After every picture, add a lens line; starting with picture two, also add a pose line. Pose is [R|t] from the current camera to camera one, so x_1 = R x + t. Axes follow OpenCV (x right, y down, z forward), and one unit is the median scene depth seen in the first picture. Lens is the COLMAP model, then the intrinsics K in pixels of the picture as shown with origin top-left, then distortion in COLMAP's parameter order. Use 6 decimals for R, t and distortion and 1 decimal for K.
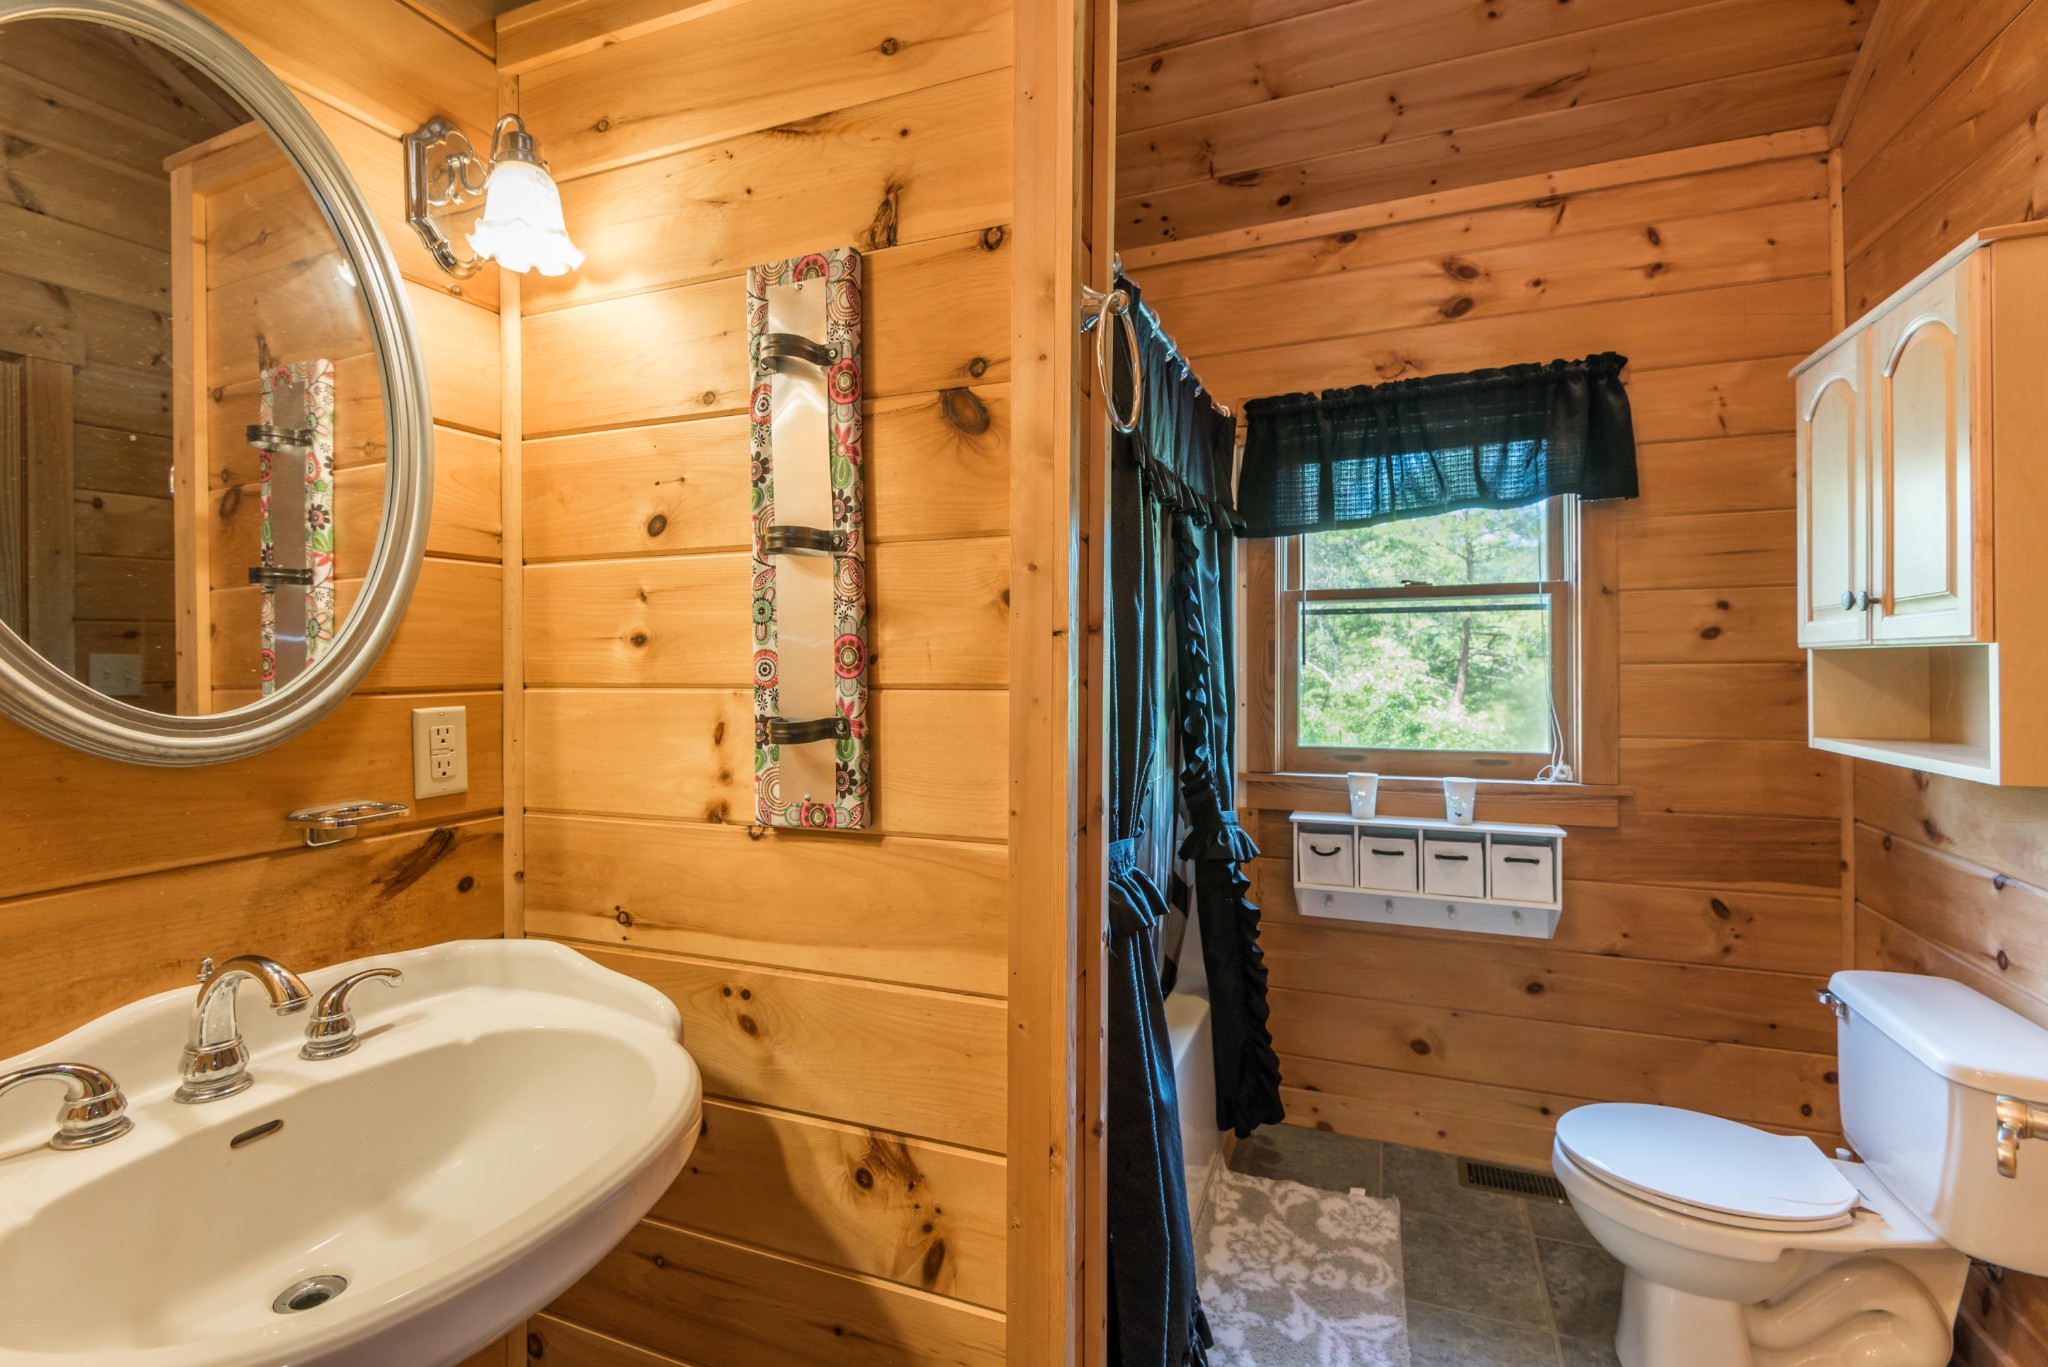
lens RADIAL K [[919.2, 0, 1018.3], [0, 919.2, 677.1], [0, 0, 1]] dist [-0.002332, -0.003654]
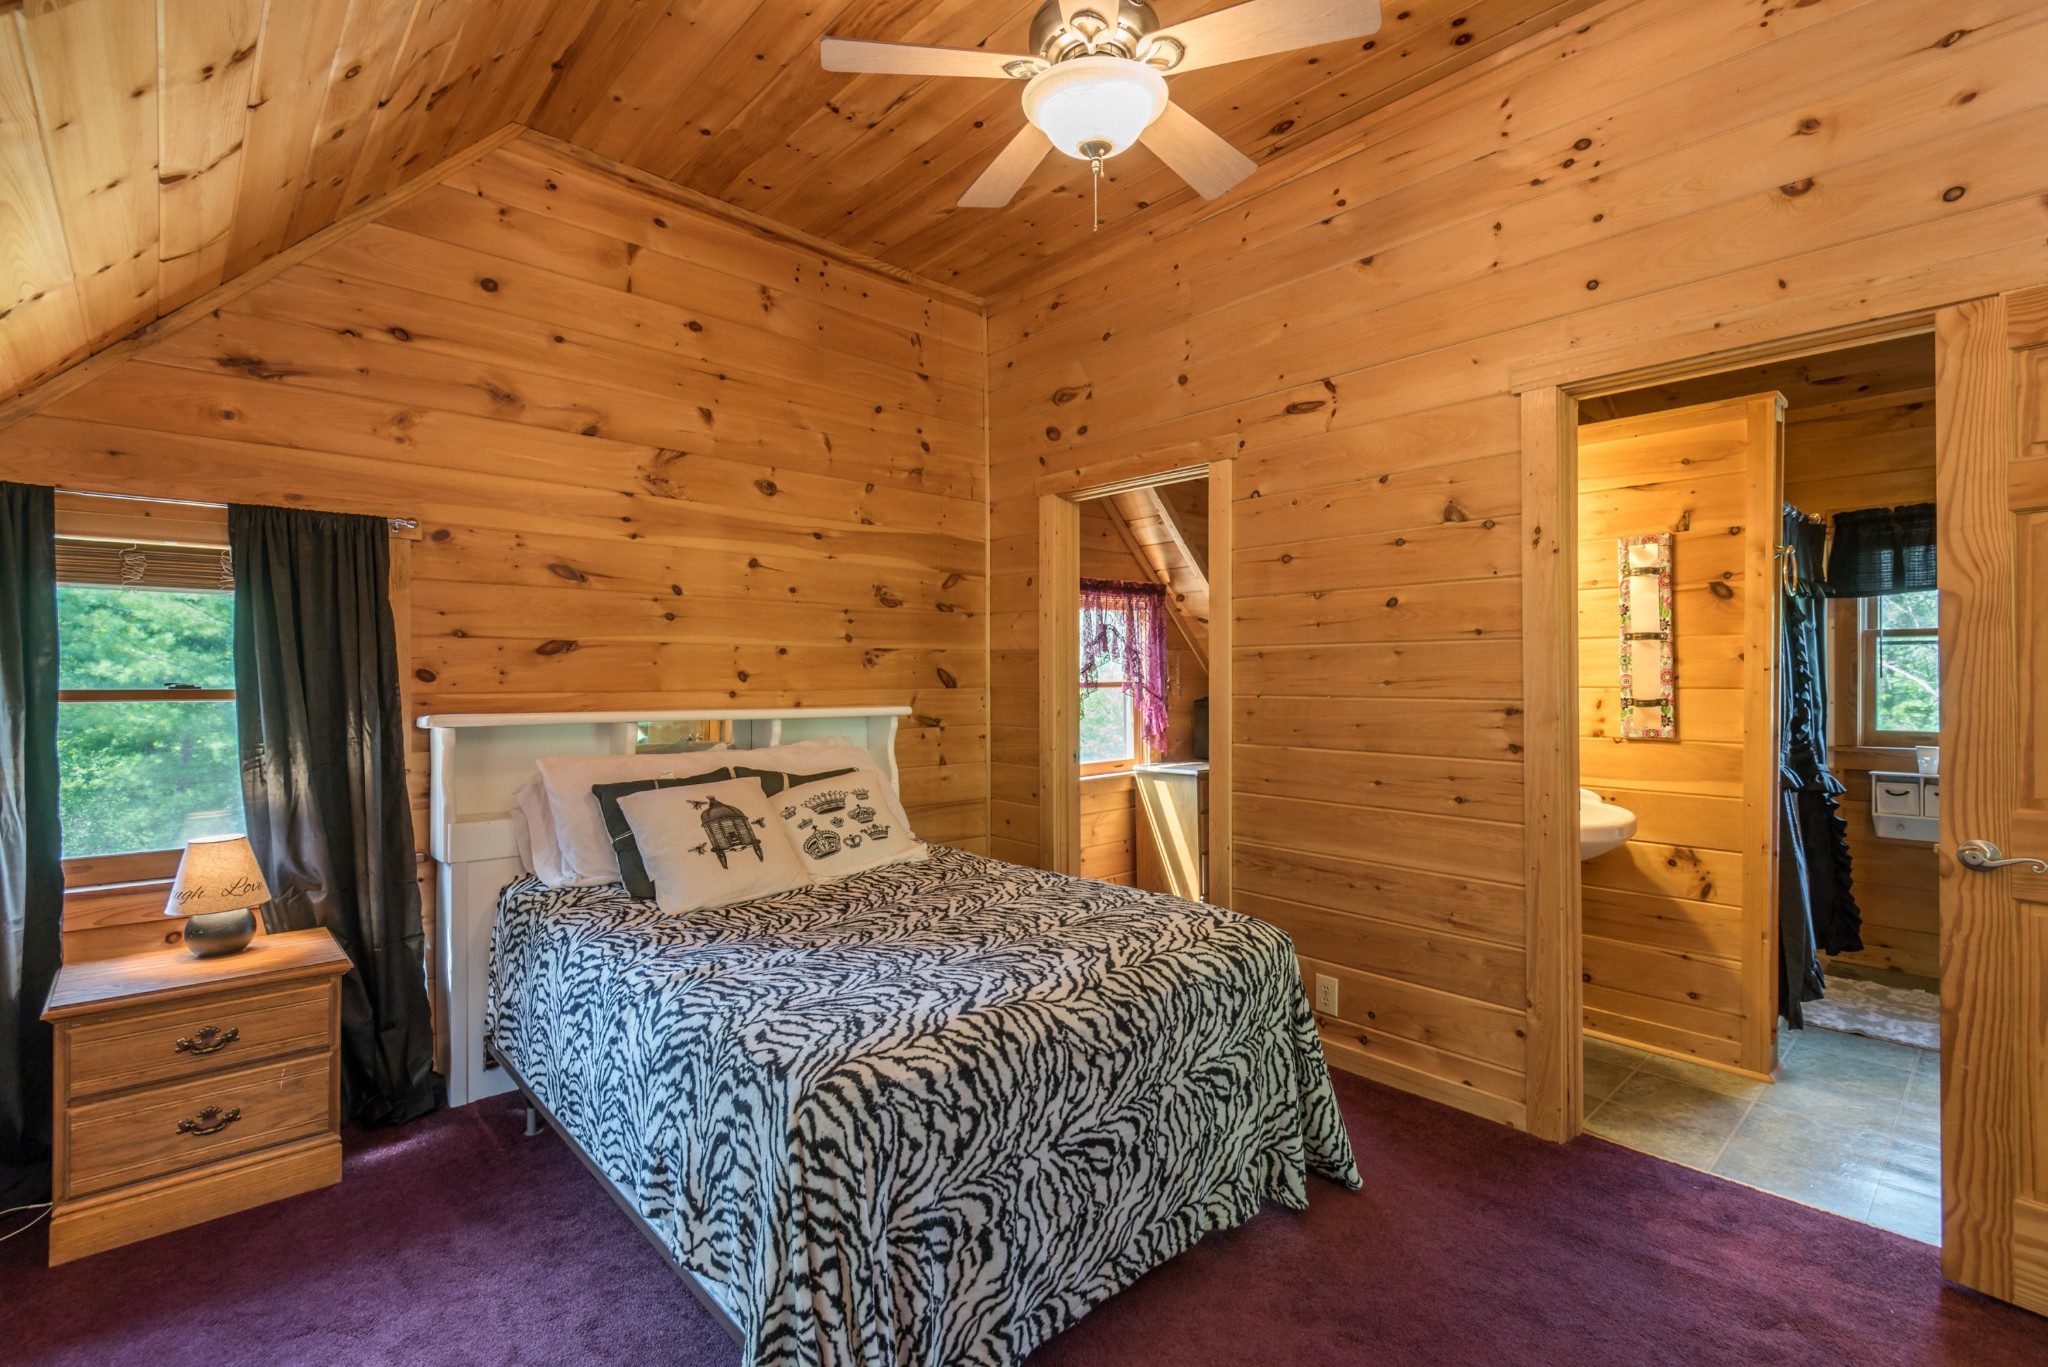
lens RADIAL K [[919.2, 0, 1037.2], [0, 919.2, 690.5], [0, 0, 1]] dist [-0.002332, -0.003654]
pose [[0.899157, 0.000832, -0.437625, -0.665570], [0.000013, 0.999998, 0.001928, 0.013479], [0.437626, -0.001739, 0.899155, -2.292573]]
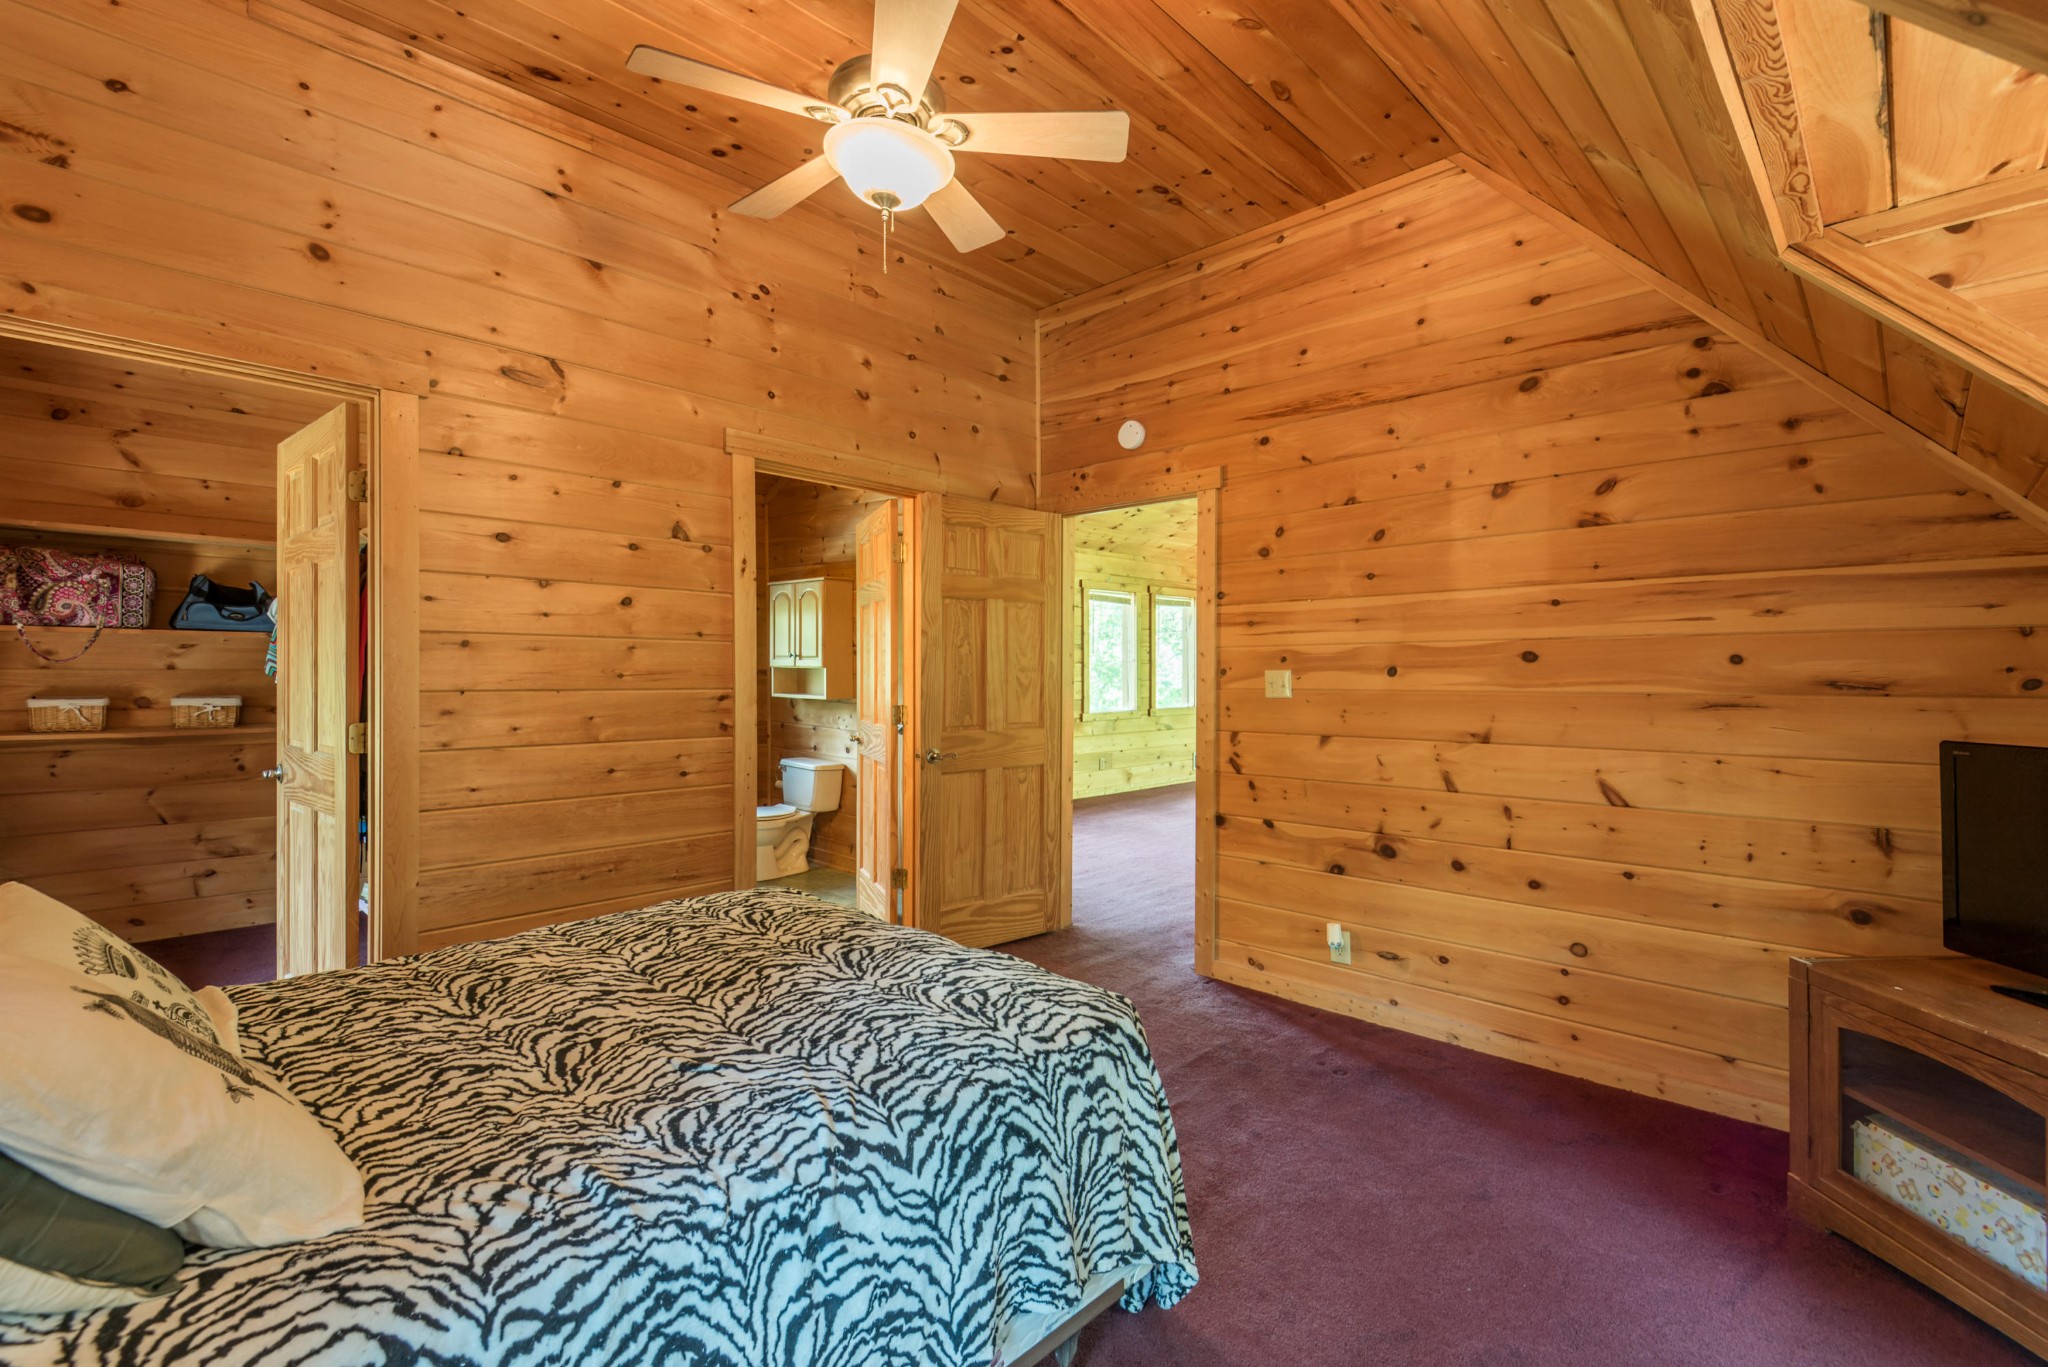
lens RADIAL K [[919.2, 0, 1032.2], [0, 919.2, 673.7], [0, 0, 1]] dist [-0.002332, -0.003654]
pose [[0.373063, -0.000703, 0.927806, -2.889560], [0.002840, 0.999996, -0.000385, -0.005498], [-0.927802, 0.002779, 0.373063, -1.733731]]
